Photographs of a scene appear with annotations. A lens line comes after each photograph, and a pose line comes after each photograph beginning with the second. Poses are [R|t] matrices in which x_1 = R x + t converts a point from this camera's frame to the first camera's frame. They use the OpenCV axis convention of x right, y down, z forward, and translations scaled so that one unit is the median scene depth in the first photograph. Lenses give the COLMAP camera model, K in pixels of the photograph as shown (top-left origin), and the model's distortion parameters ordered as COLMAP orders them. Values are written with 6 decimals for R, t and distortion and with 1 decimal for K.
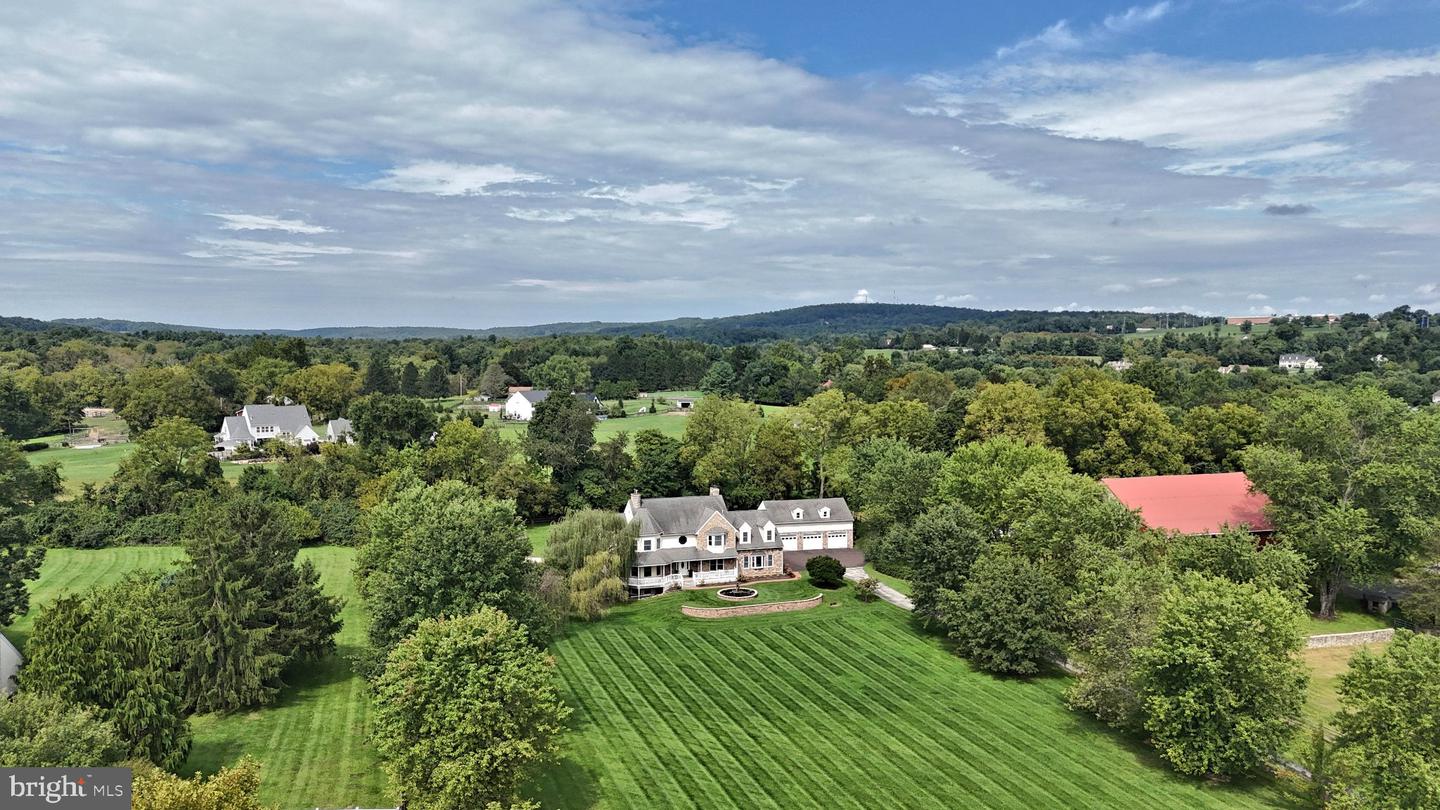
lens RADIAL K [[1058.1, 0, 744.4], [0, 1058.1, 384.6], [0, 0, 1]] dist [0.074183, -0.076826]
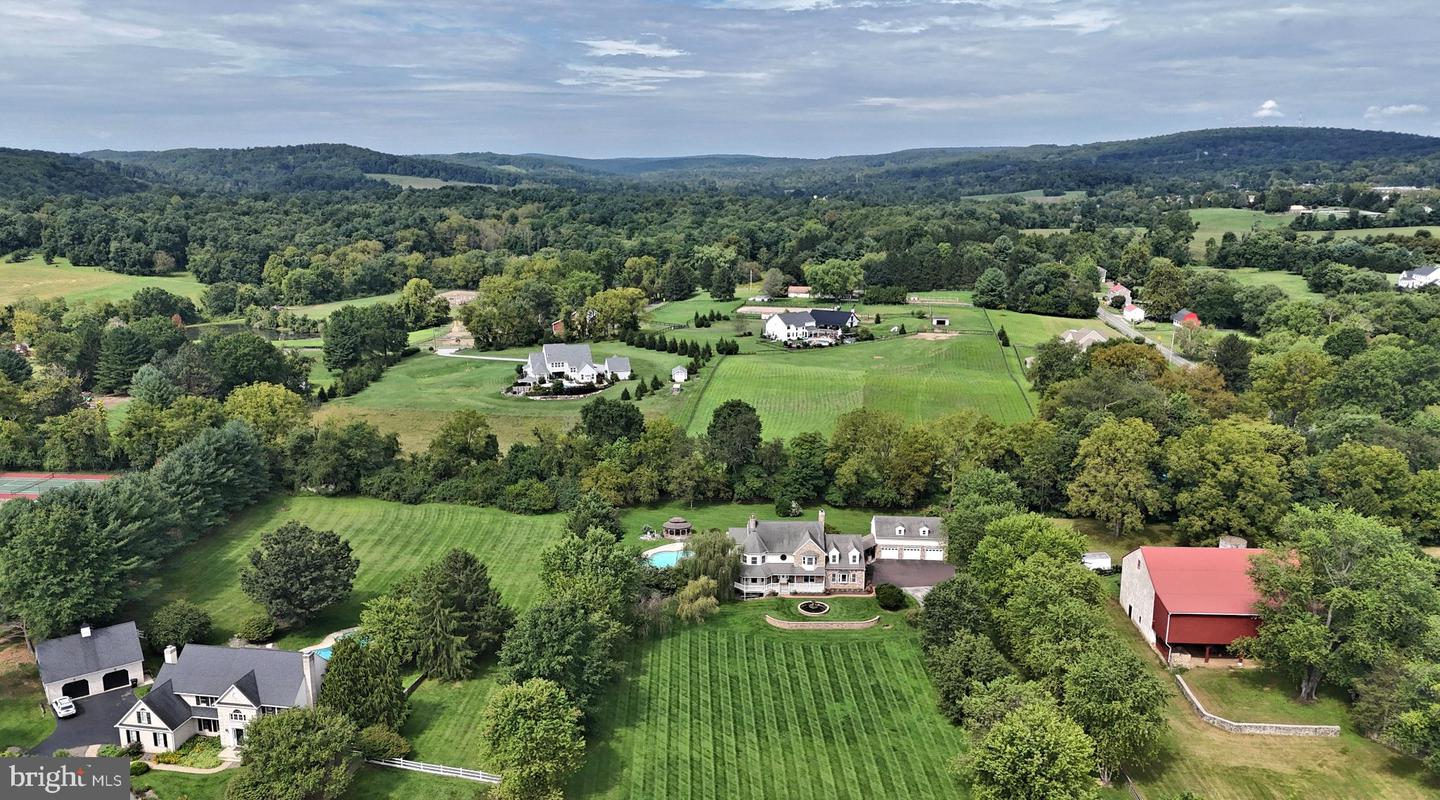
lens RADIAL K [[1071.3, 0, 720.0], [0, 1071.3, 400.0], [0, 0, 1]] dist [0.098051, -0.126421]
pose [[0.943335, 0.081088, -0.321783, 0.276122], [-0.024877, 0.984237, 0.175094, -0.273393], [0.330909, -0.157167, 0.930482, -0.237046]]
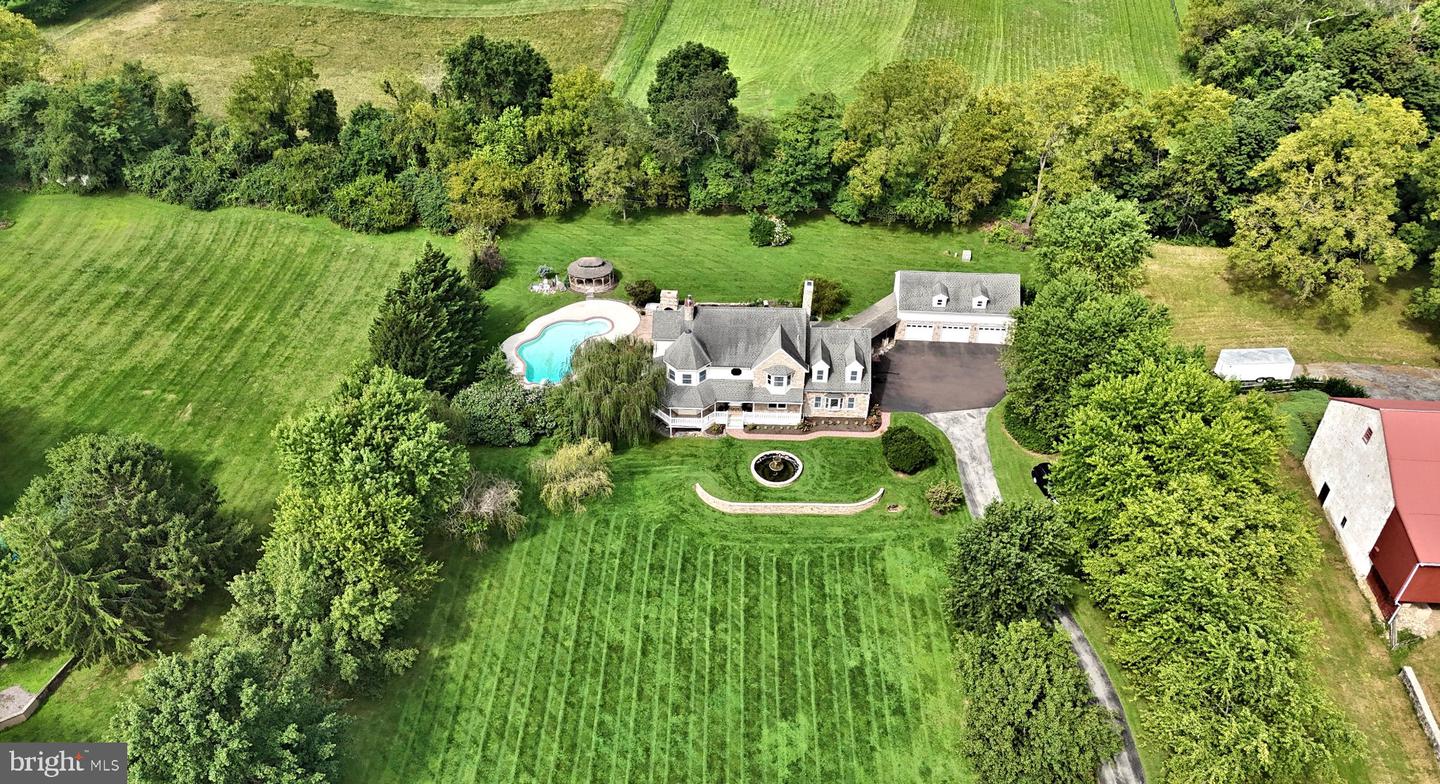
lens RADIAL K [[1069.2, 0, 680.0], [0, 1069.2, 395.9], [0, 0, 1]] dist [0.049896, -0.006408]
pose [[0.913083, 0.240551, -0.329264, 0.169895], [-0.004705, 0.813628, 0.581367, -0.301626], [0.407746, -0.529287, 0.744042, 0.363310]]
